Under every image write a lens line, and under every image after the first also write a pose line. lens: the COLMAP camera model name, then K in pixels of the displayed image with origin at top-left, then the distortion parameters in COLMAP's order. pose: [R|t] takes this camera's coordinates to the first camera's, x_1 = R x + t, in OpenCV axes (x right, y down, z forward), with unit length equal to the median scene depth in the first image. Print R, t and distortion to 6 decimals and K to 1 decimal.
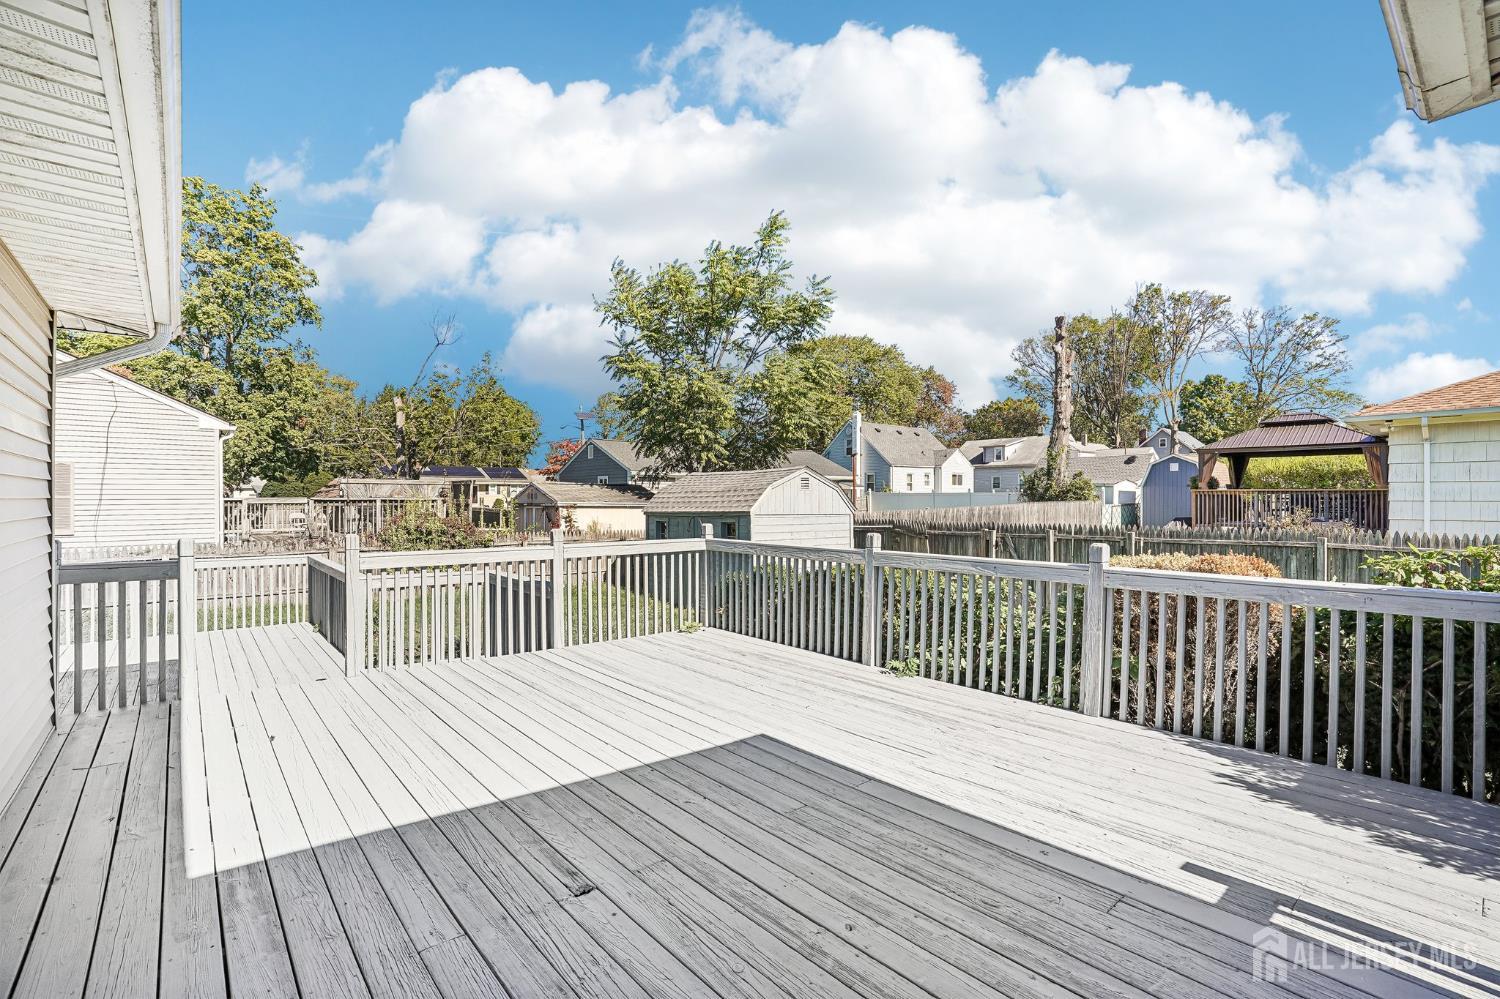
lens RADIAL K [[695.0, 0, 757.7], [0, 695.0, 494.3], [0, 0, 1]] dist [-0.076780, 0.027503]
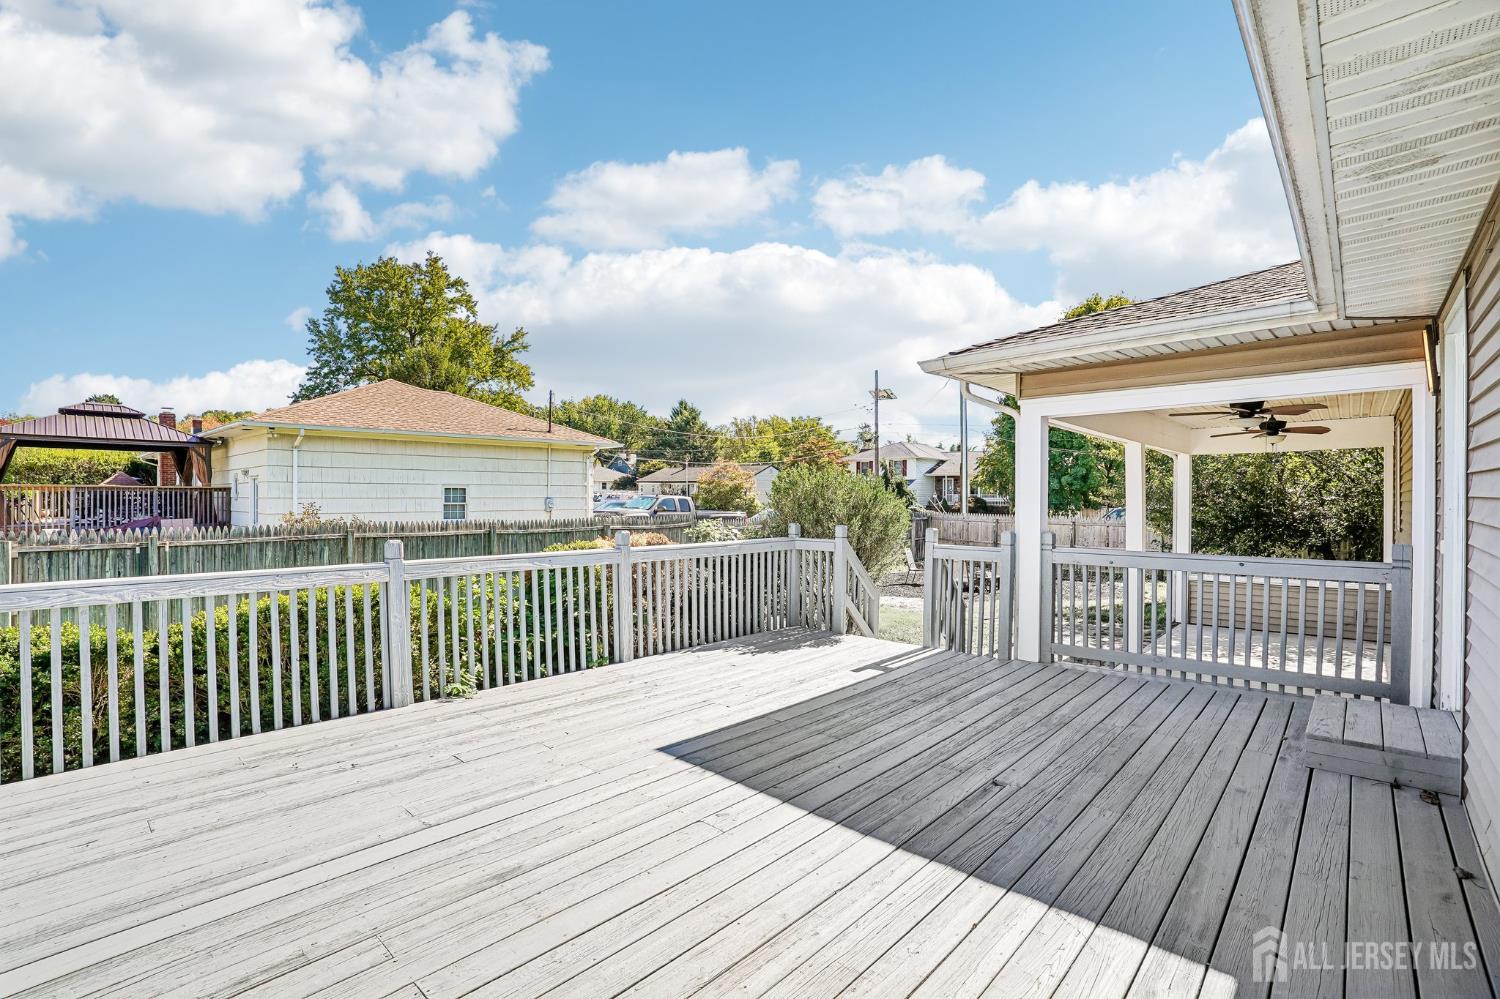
lens RADIAL K [[695.0, 0, 749.7], [0, 695.0, 507.3], [0, 0, 1]] dist [-0.076780, 0.027503]
pose [[-0.111919, -0.015146, 0.993602, -1.108750], [-0.008911, 0.999859, 0.014238, 0.008101], [-0.993677, -0.007260, -0.112038, 1.179892]]
